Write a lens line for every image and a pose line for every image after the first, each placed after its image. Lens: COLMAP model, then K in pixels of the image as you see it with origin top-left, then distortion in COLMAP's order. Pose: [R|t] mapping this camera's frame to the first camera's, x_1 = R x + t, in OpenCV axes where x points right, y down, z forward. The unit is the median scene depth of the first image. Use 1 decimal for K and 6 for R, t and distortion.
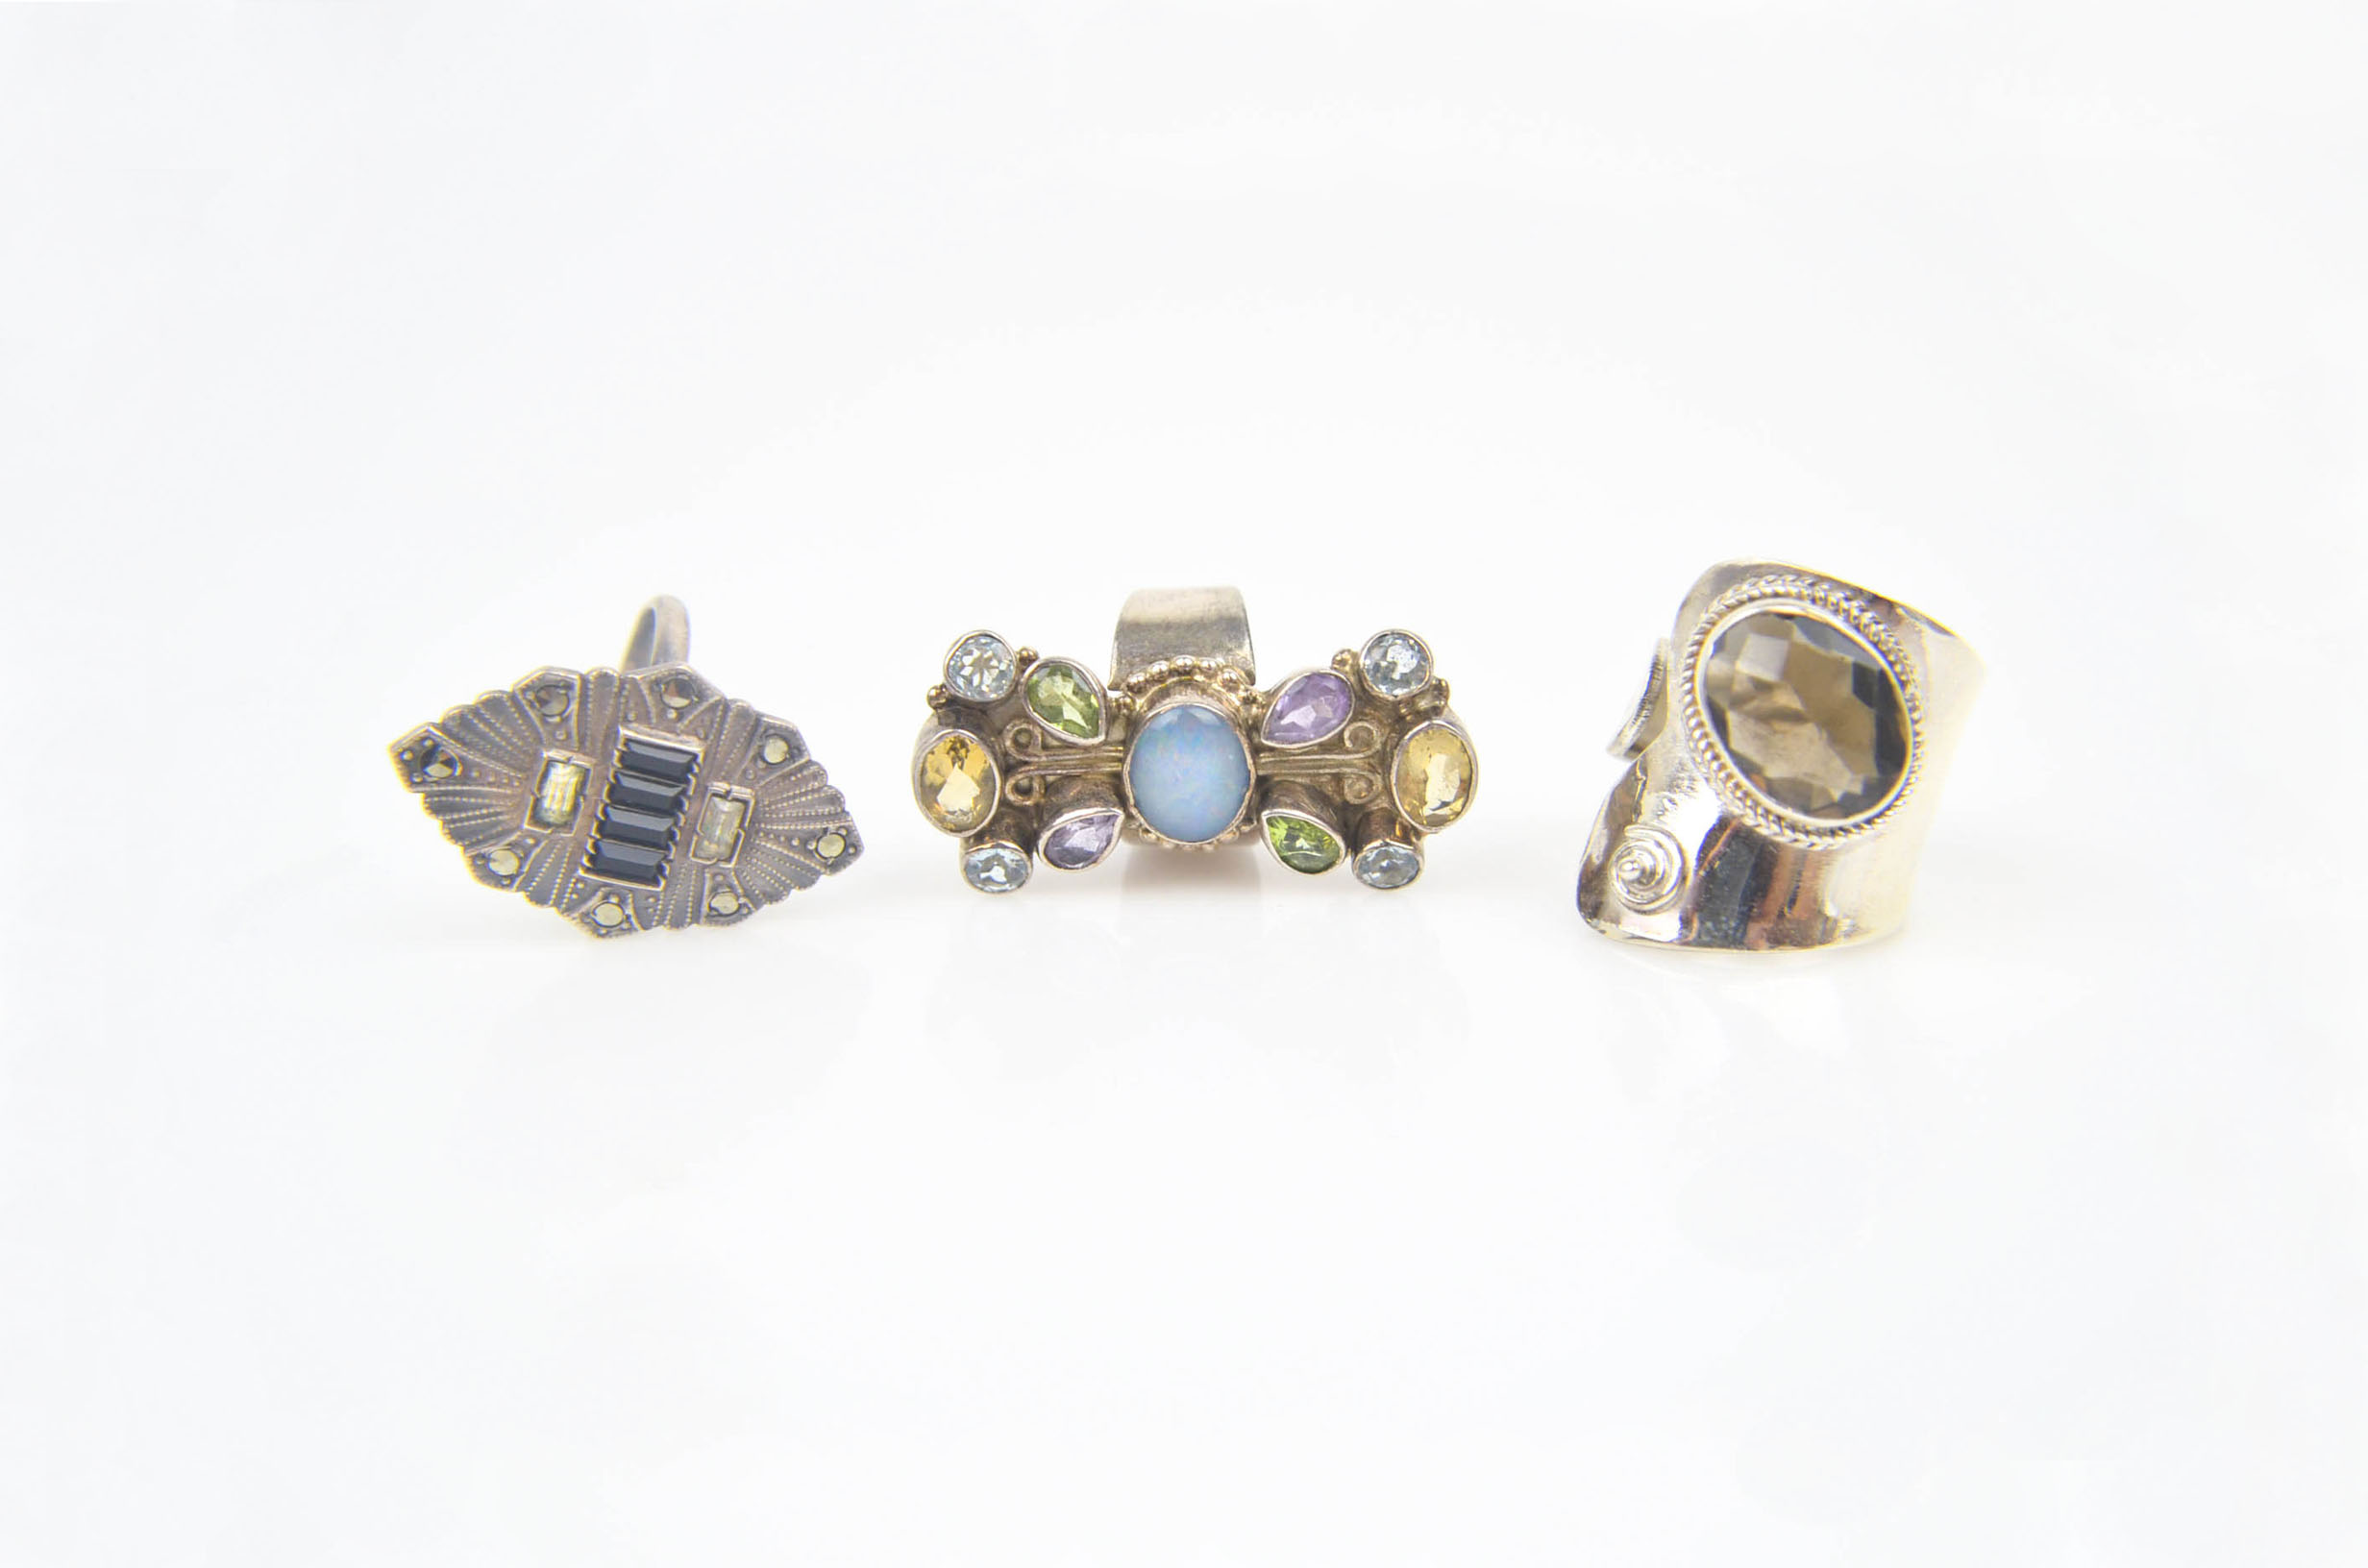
lens RADIAL K [[1878.3, 0, 1183.4], [0, 1878.3, 765.0], [0, 0, 1]] dist [-0.006116, -0.002102]
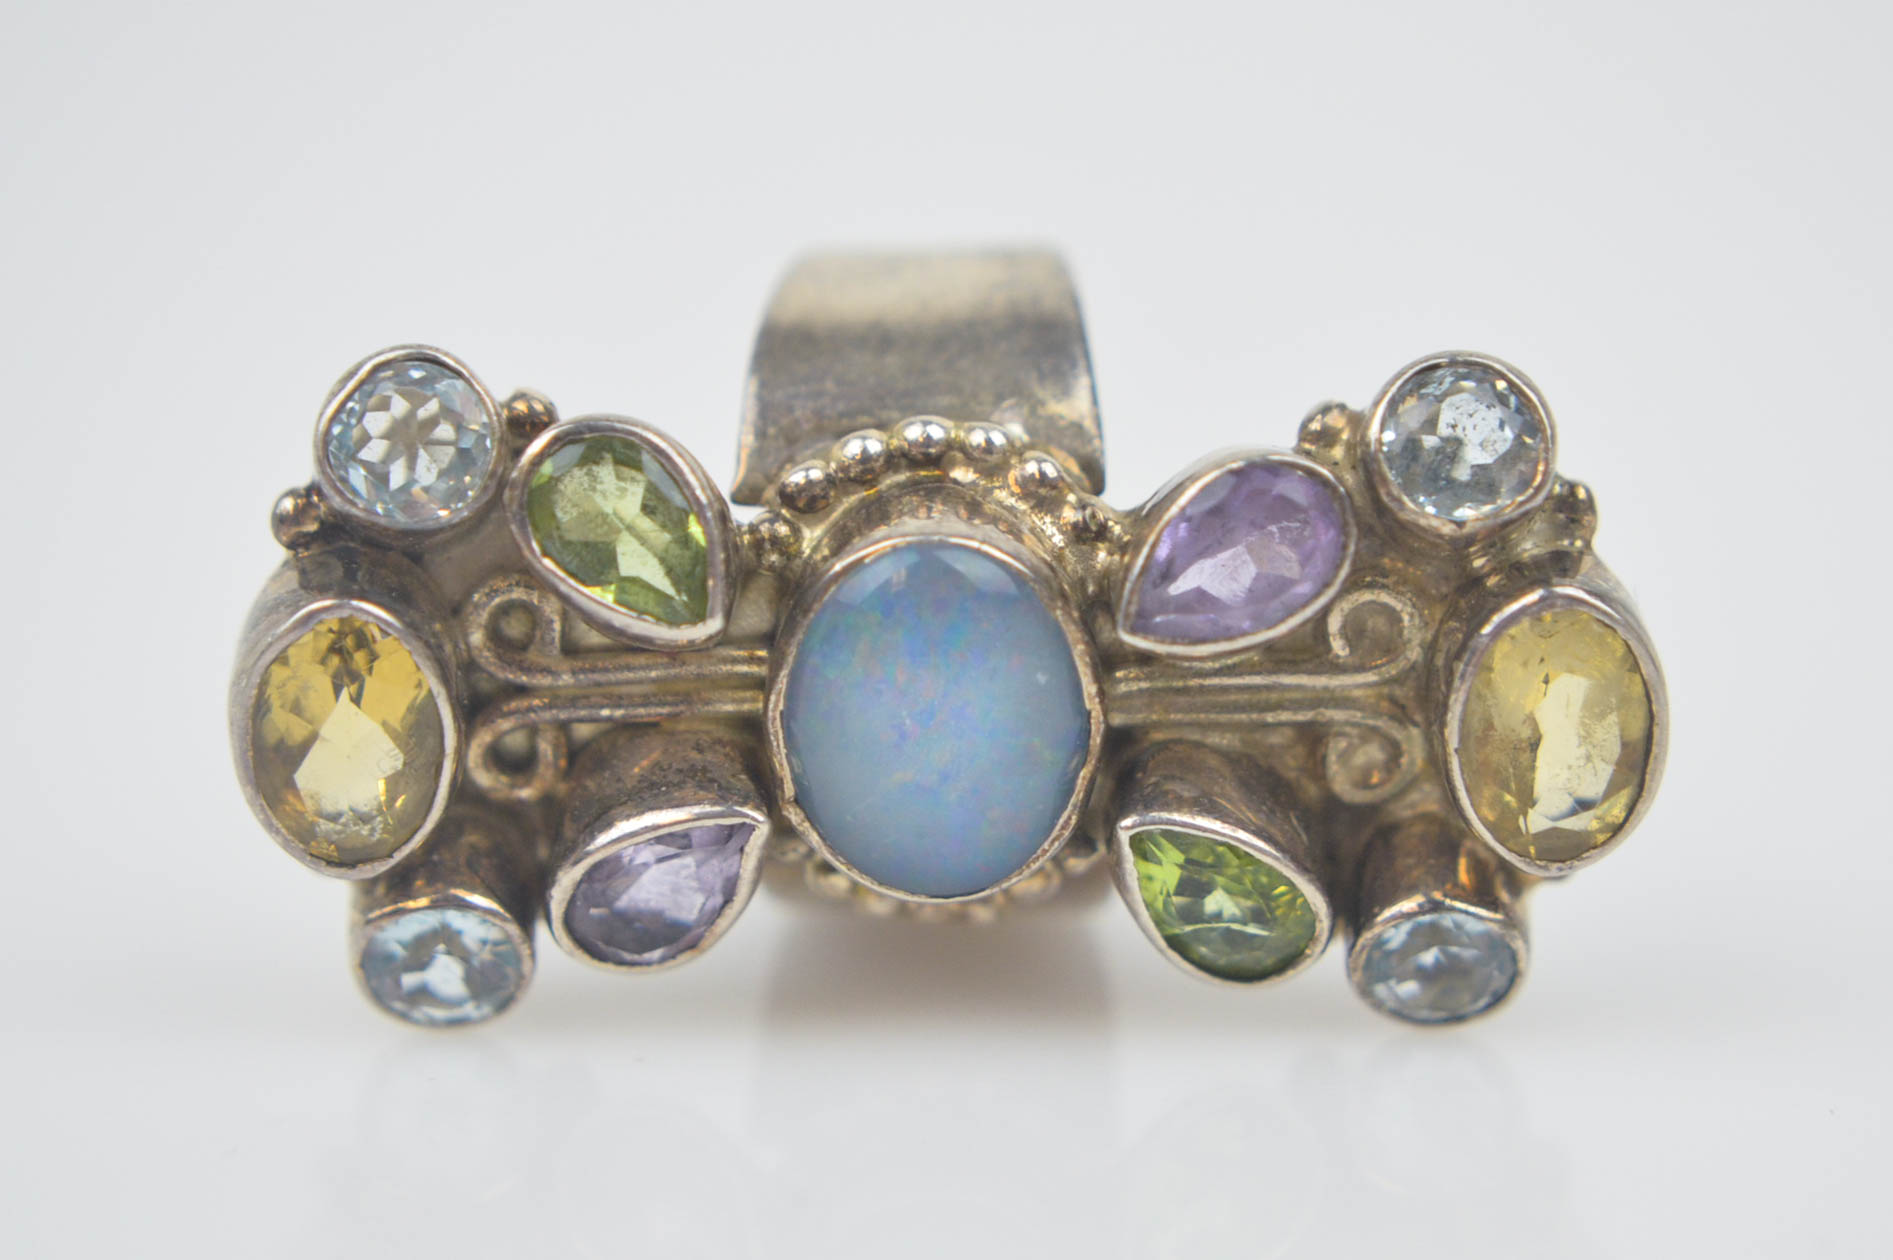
lens RADIAL K [[3519.0, 0, 949.1], [0, 3519.0, 631.0], [0, 0, 1]] dist [0.032898, 0.000000]
pose [[0.999942, 0.008989, 0.005858, 0.001509], [-0.008340, 0.994678, -0.102692, 0.062212], [-0.006750, 0.102638, 0.994696, 0.264742]]
